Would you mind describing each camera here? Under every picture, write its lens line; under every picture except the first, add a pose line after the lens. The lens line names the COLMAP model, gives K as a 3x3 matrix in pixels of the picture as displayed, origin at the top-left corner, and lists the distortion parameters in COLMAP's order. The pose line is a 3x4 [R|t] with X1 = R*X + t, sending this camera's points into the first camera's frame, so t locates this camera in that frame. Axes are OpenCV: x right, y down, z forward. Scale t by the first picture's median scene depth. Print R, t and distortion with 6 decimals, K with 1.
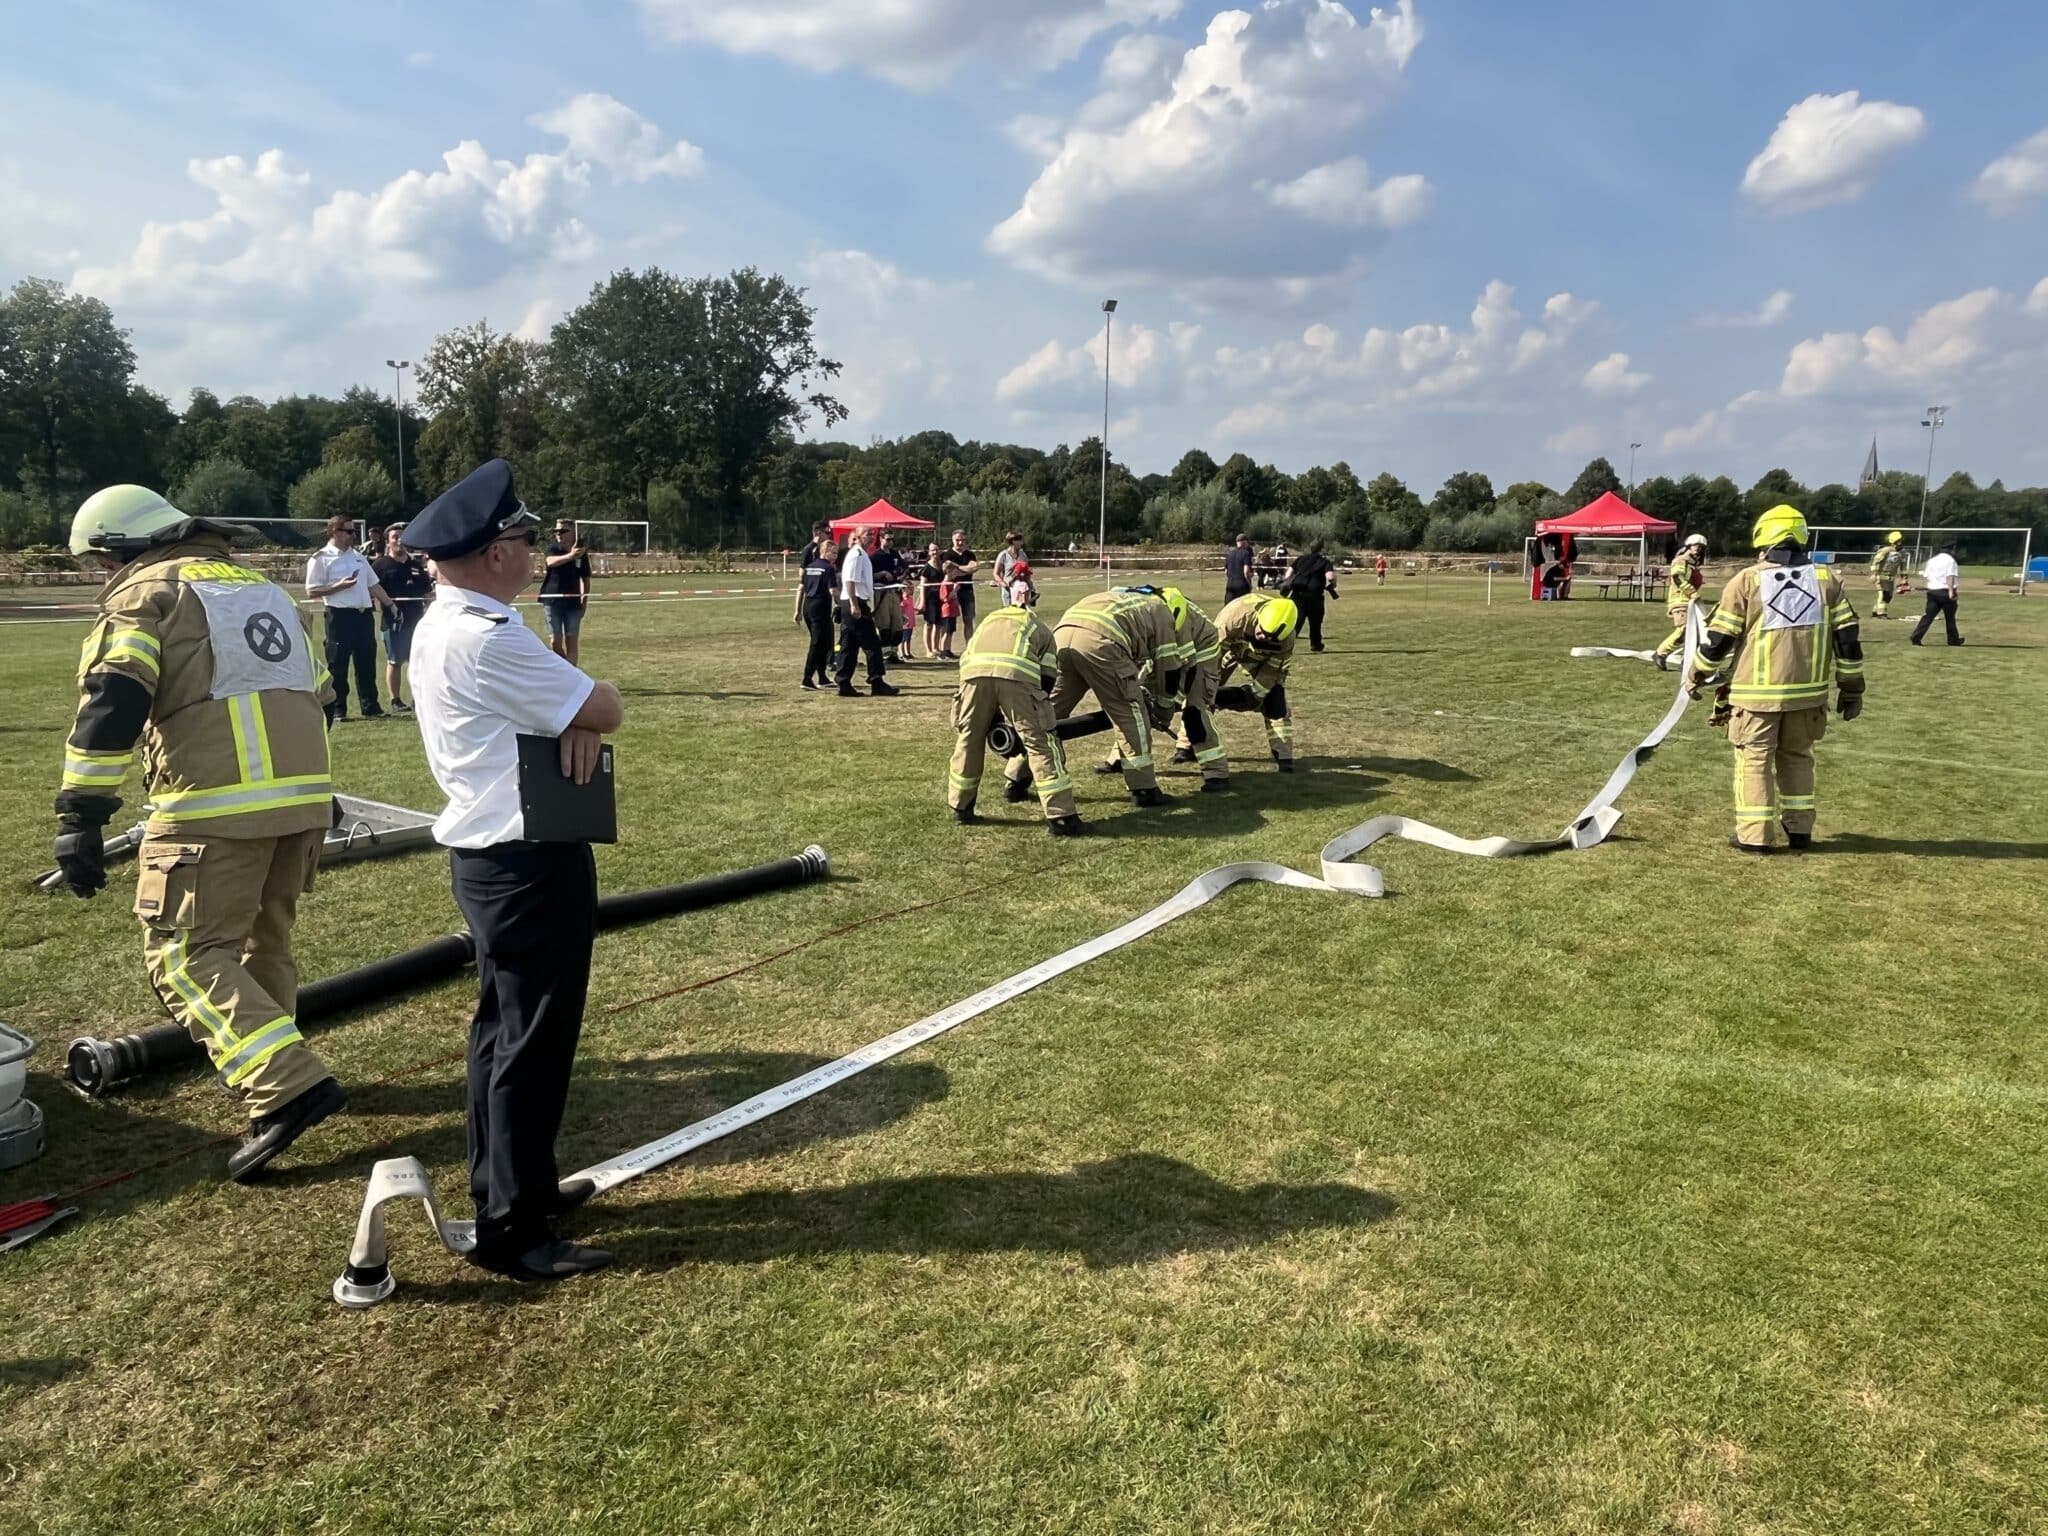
lens RADIAL K [[1486.0, 0, 1021.2], [0, 1486.0, 770.7], [0, 0, 1]] dist [0.054444, 0.002311]
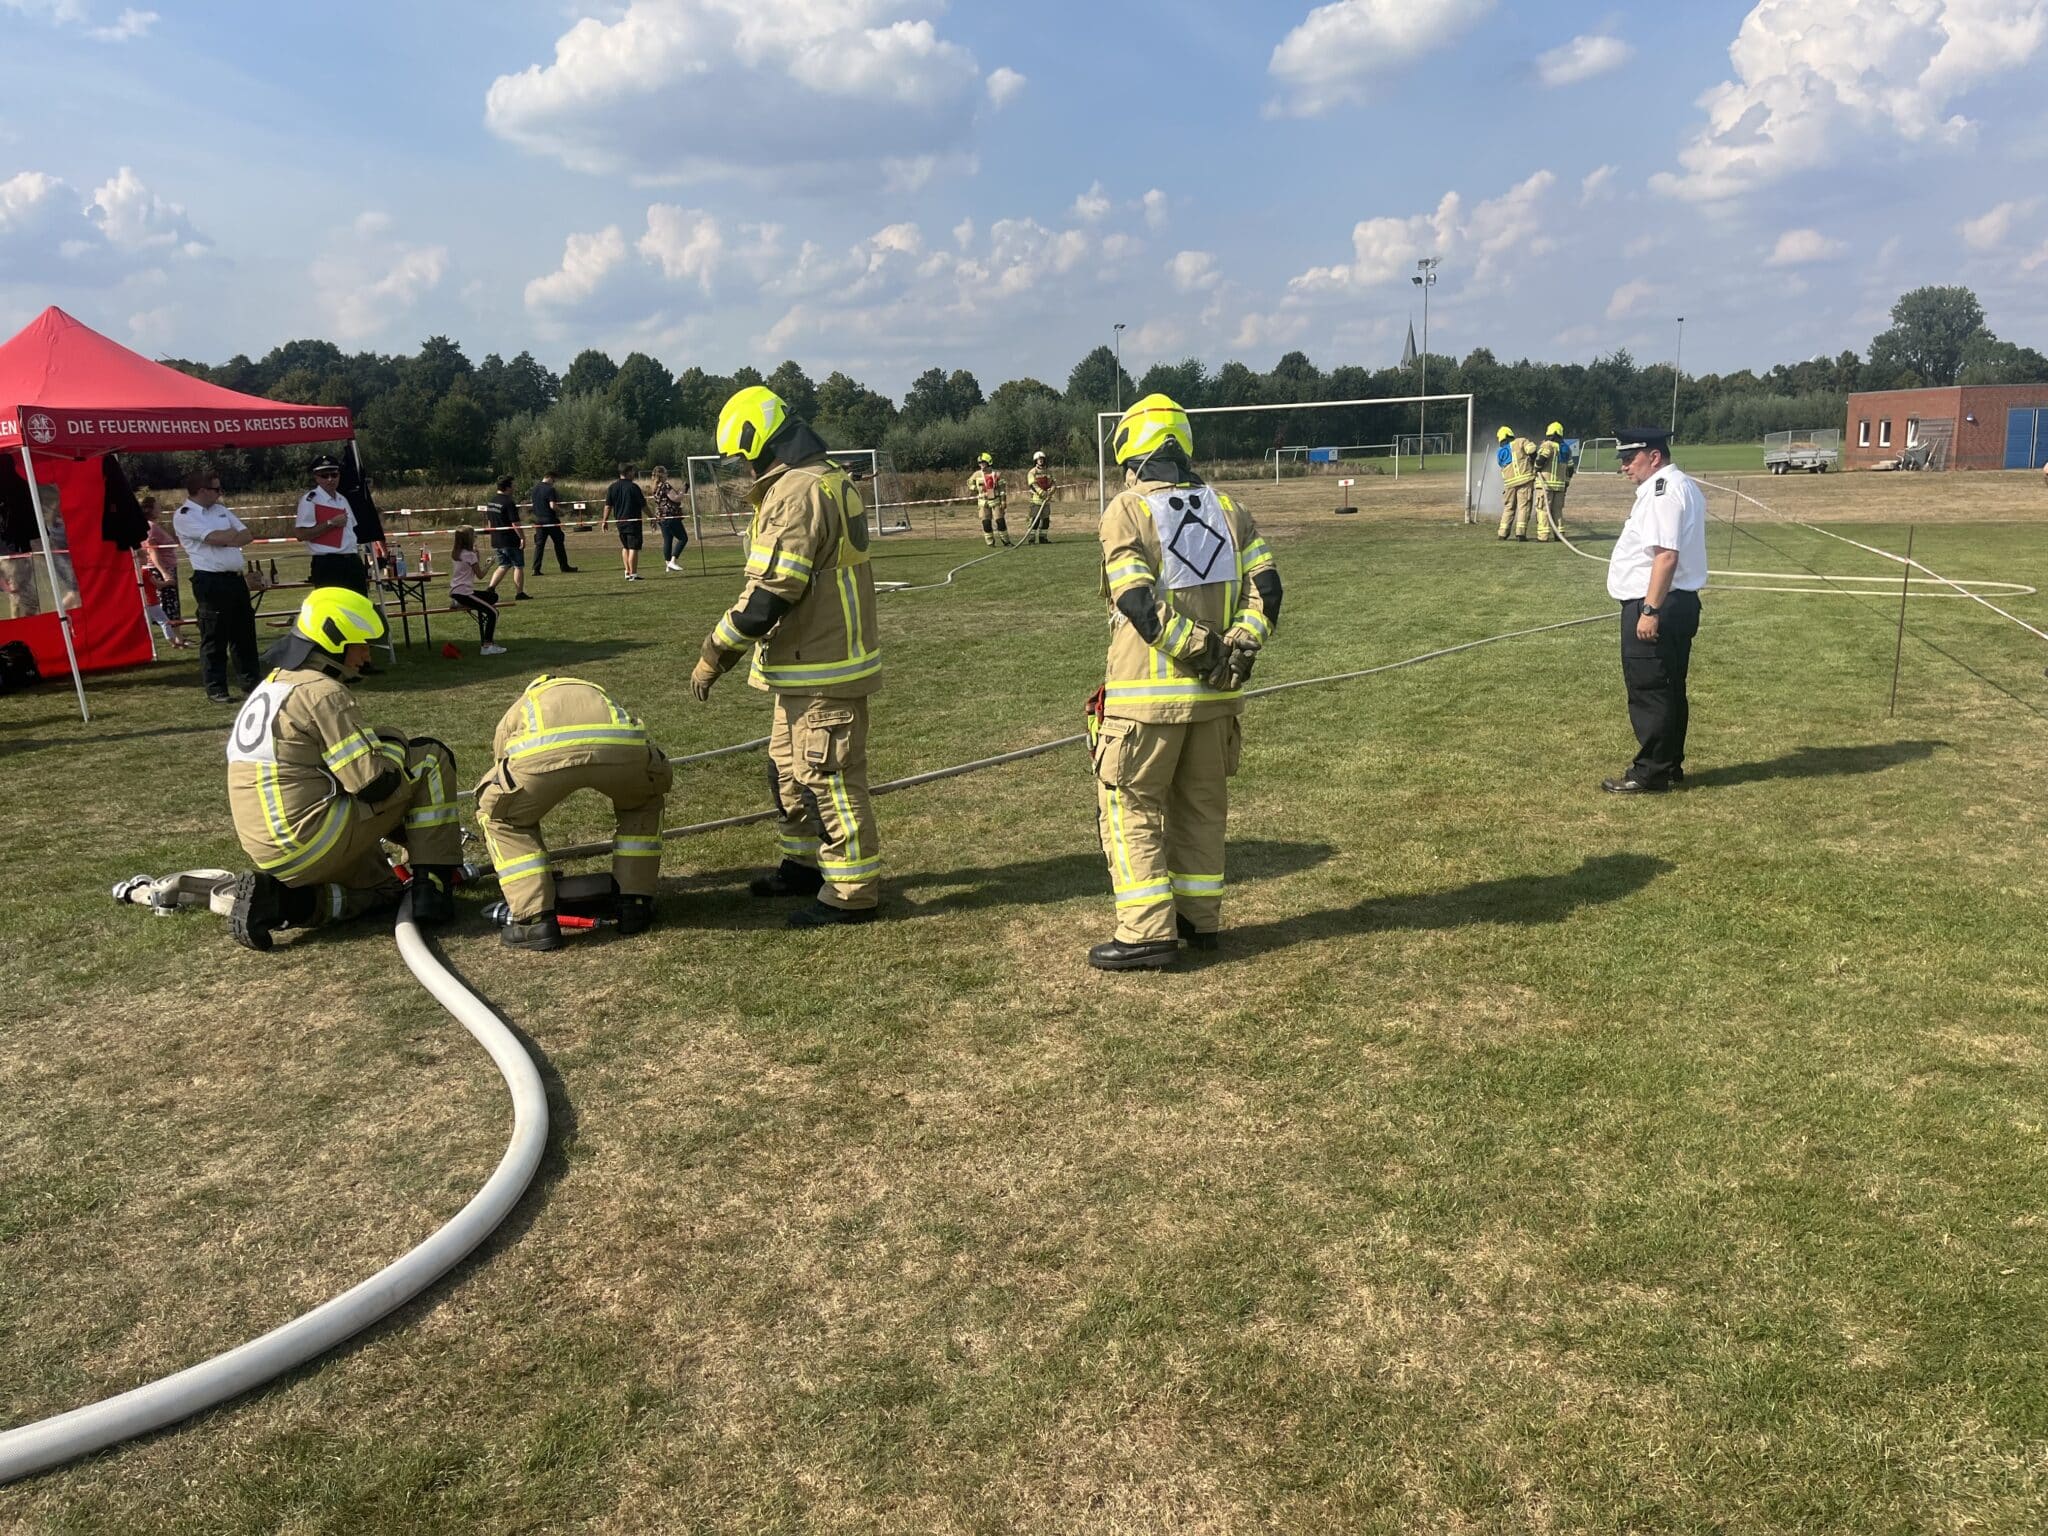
lens RADIAL K [[1563.9, 0, 1023.0], [0, 1563.9, 765.6], [0, 0, 1]] dist [0.058528, -0.066049]
pose [[0.971551, -0.094200, 0.217292, 0.137318], [0.085746, 0.995158, 0.048033, -0.027098], [-0.220765, -0.028035, 0.974924, 0.176473]]
